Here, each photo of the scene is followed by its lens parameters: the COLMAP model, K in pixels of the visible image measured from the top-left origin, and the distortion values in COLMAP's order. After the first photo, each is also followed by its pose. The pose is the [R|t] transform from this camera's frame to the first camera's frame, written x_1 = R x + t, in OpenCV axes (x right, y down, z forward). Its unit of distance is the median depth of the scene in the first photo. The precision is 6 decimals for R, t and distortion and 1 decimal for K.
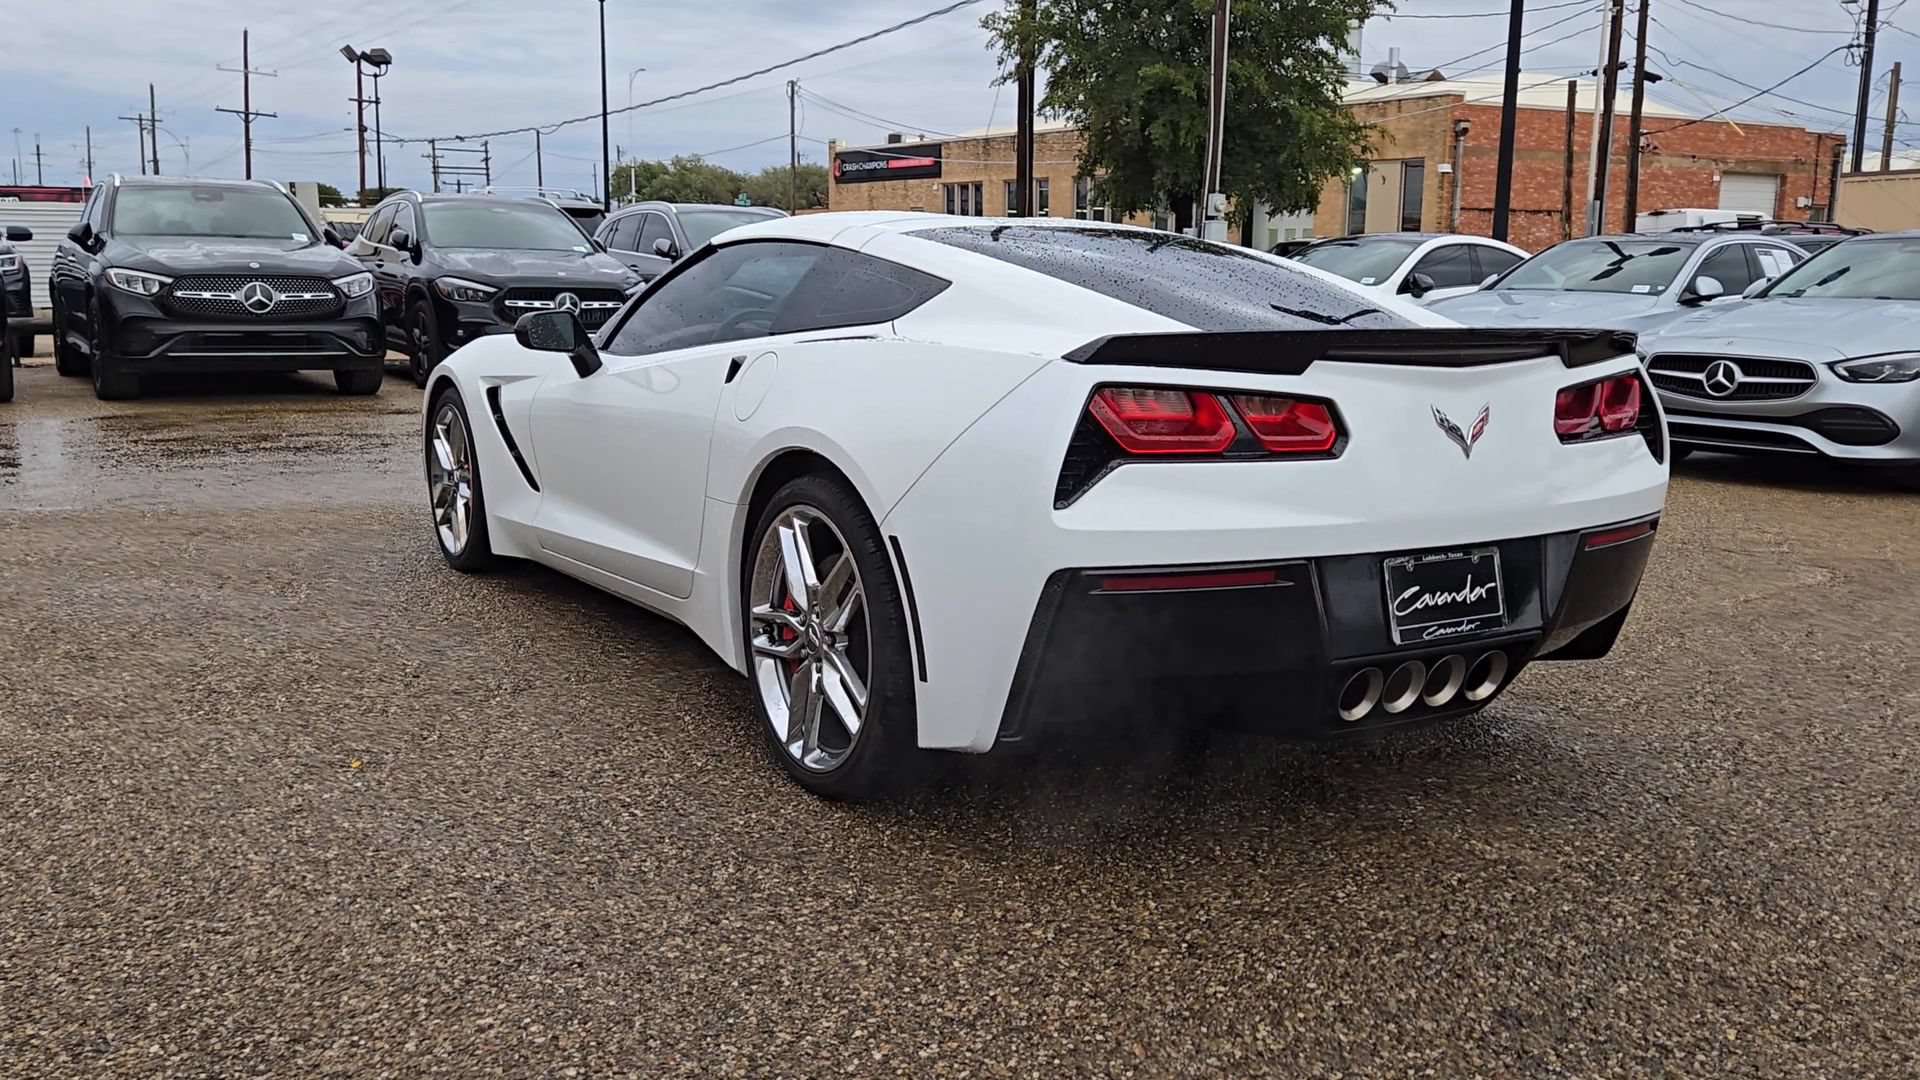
lens RADIAL K [[1658.2, 0, 962.4], [0, 1658.2, 546.9], [0, 0, 1]] dist [0.002154, -0.007725]
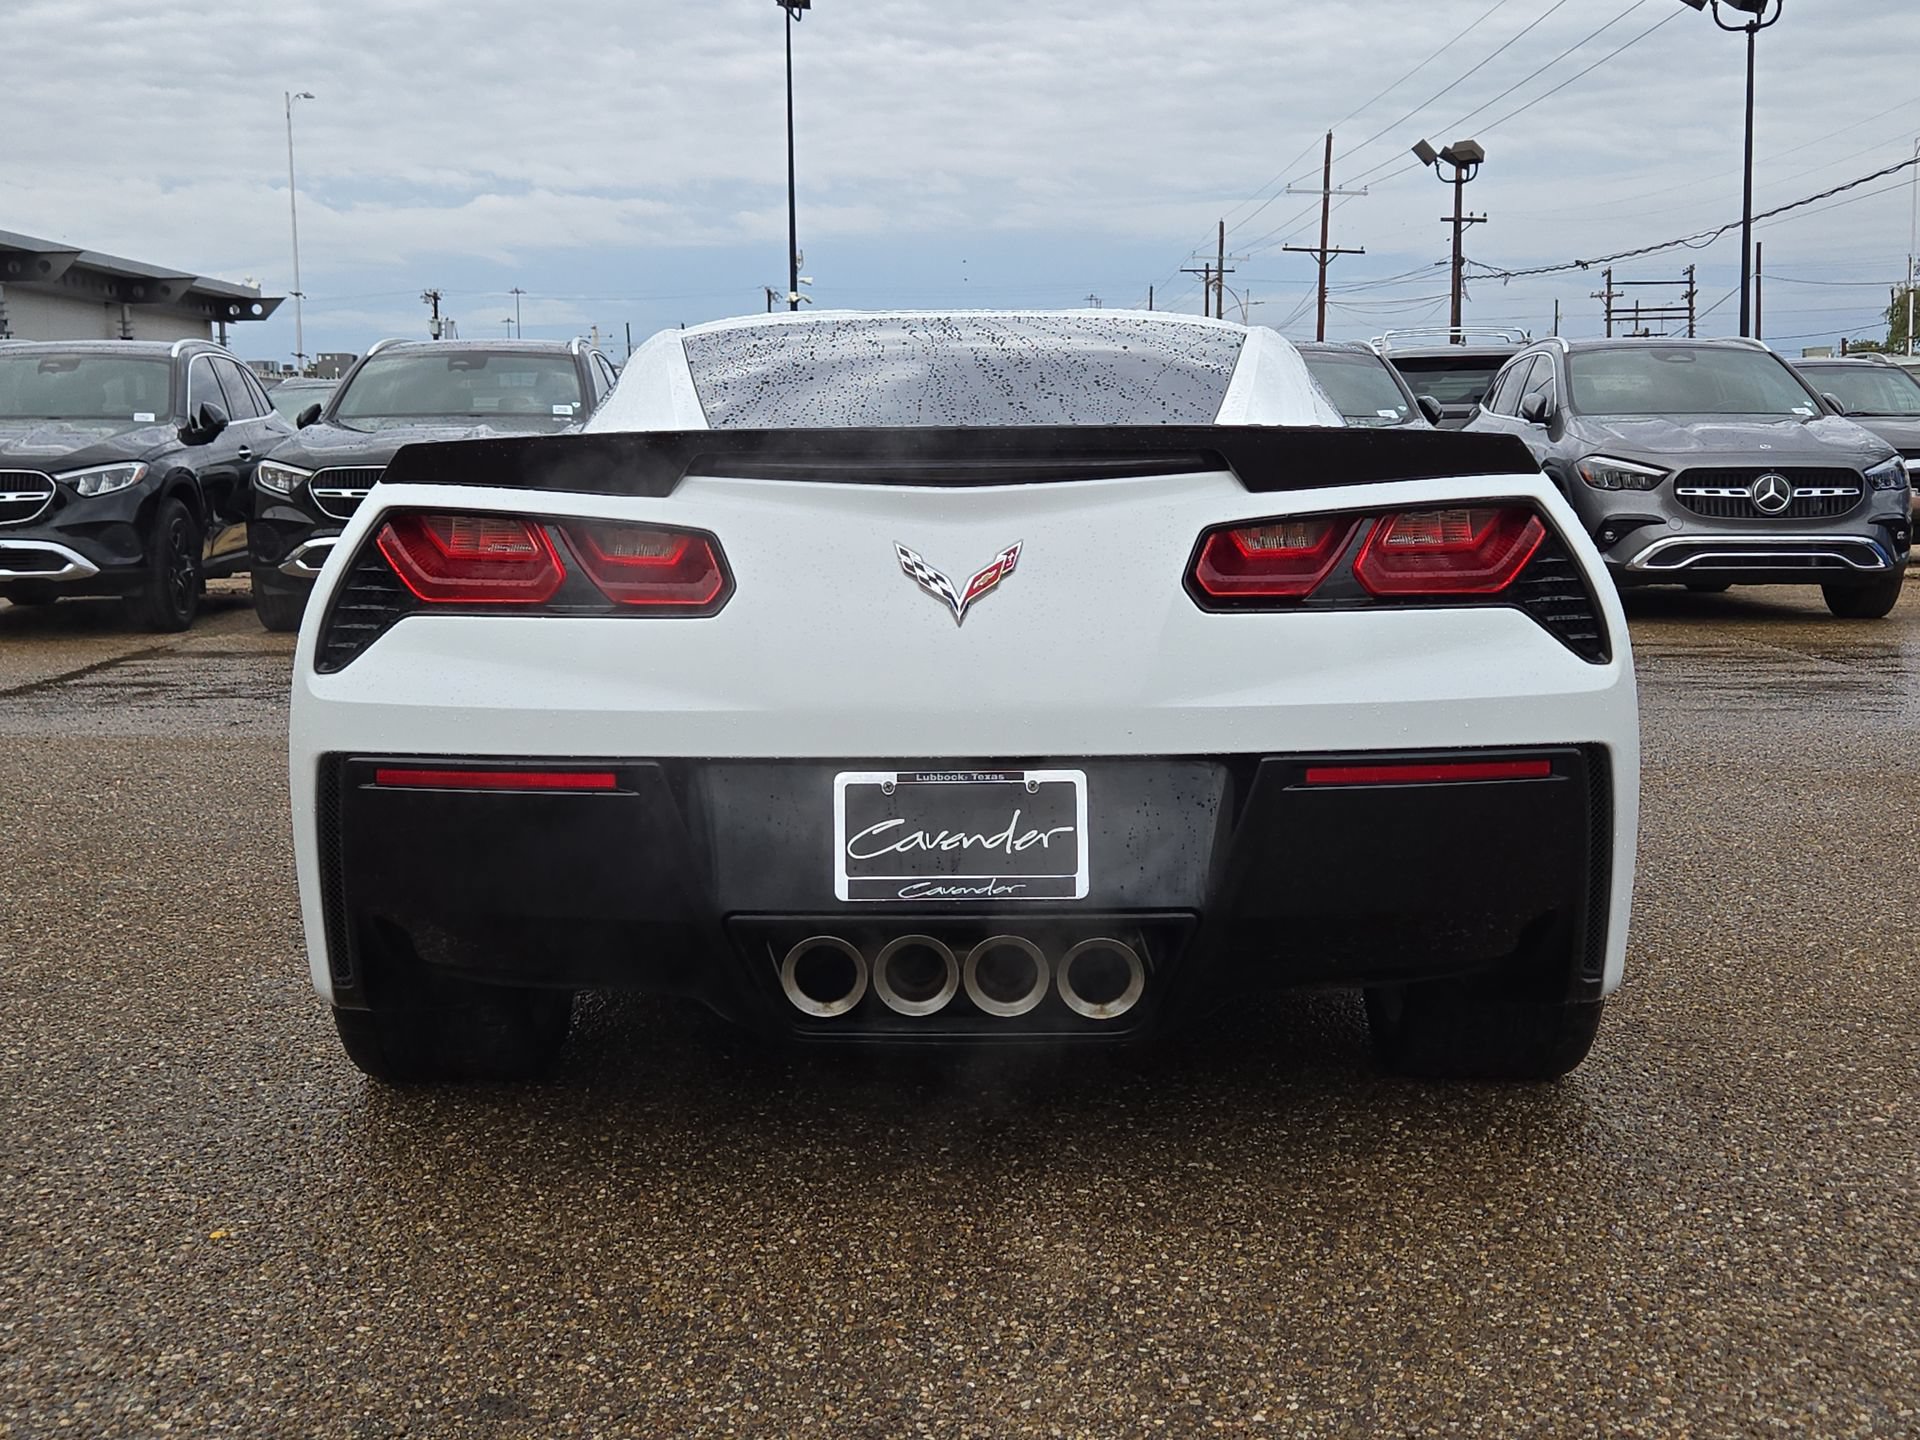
lens RADIAL K [[2352.4, 0, 967.7], [0, 2352.4, 728.3], [0, 0, 1]] dist [0.099079, 0.000000]
pose [[0.821414, 0.039616, -0.568955, 0.801995], [-0.067798, 0.997294, -0.028441, 0.012507], [0.566288, 0.061936, 0.821877, 0.233304]]
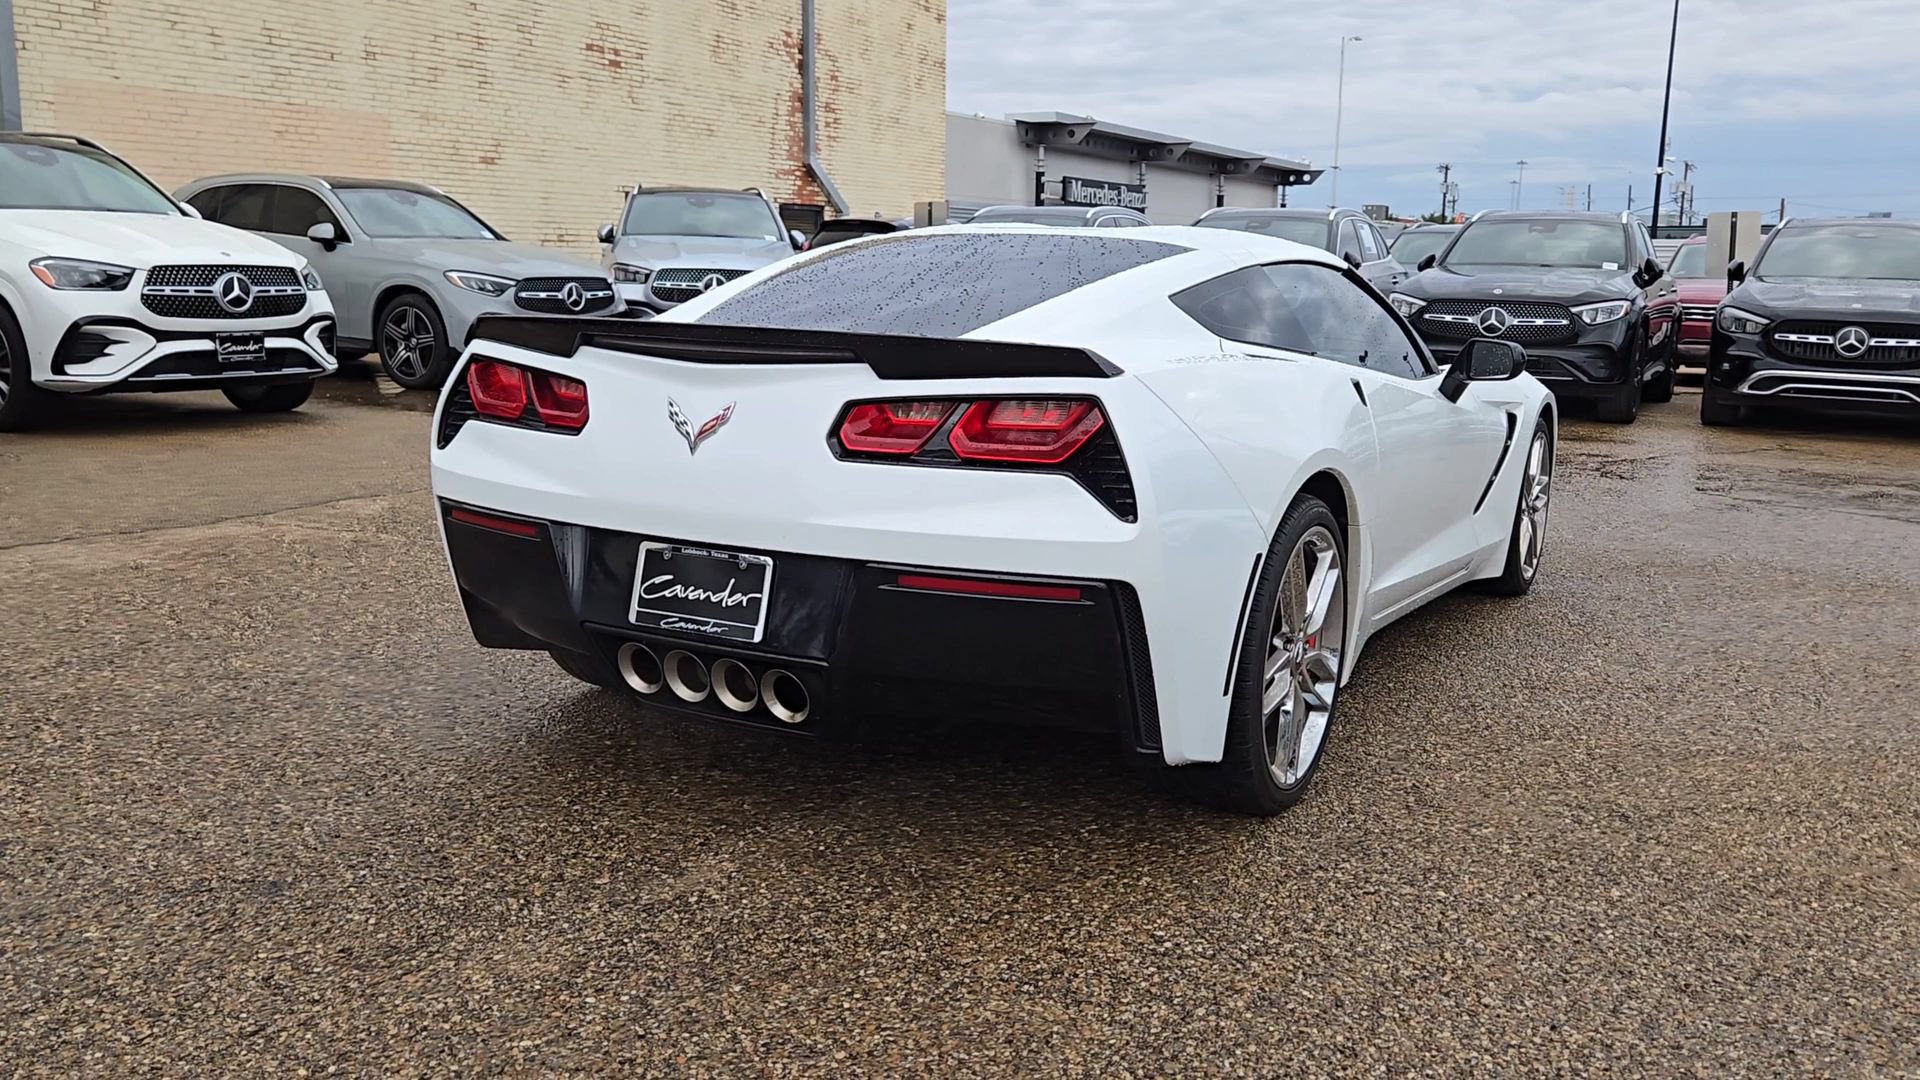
lens RADIAL K [[1658.2, 0, 966.5], [0, 1658.2, 524.1], [0, 0, 1]] dist [0.002154, -0.007725]
pose [[0.449506, 0.129275, -0.883874, 1.212872], [-0.162676, 0.984773, 0.061302, -0.095920], [0.878340, 0.116229, 0.463691, 0.660203]]
